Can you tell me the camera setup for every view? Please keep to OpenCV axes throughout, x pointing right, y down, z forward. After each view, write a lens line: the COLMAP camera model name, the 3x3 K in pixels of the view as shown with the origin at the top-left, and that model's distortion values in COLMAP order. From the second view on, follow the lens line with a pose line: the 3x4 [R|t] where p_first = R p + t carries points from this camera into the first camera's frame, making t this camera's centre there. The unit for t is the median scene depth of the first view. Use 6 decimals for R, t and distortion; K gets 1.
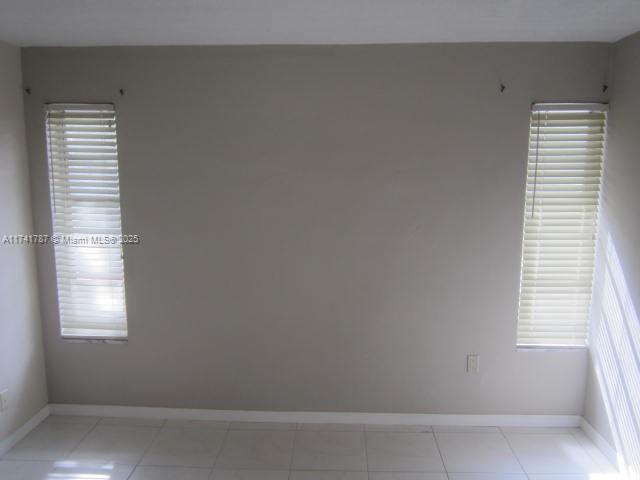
lens RADIAL K [[536.1, 0, 317.8], [0, 536.1, 246.5], [0, 0, 1]] dist [-0.032995, 0.006036]
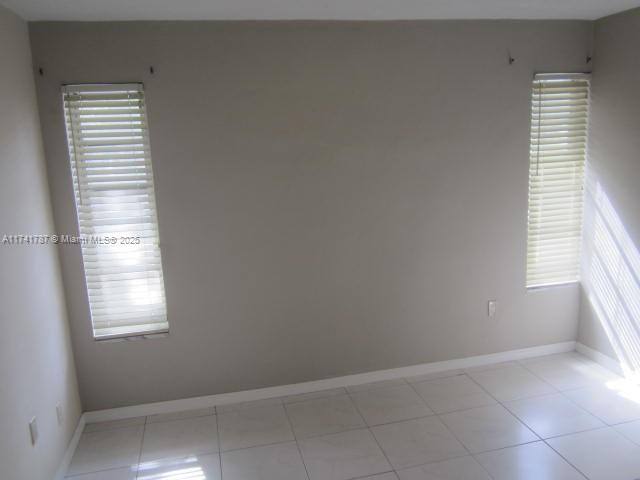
lens RADIAL K [[536.1, 0, 317.8], [0, 536.1, 246.5], [0, 0, 1]] dist [-0.032995, 0.006036]
pose [[0.962382, -0.101482, 0.252038, -0.344062], [0.091520, 0.994498, 0.050971, -0.001882], [-0.255823, -0.025987, 0.966374, 0.008117]]
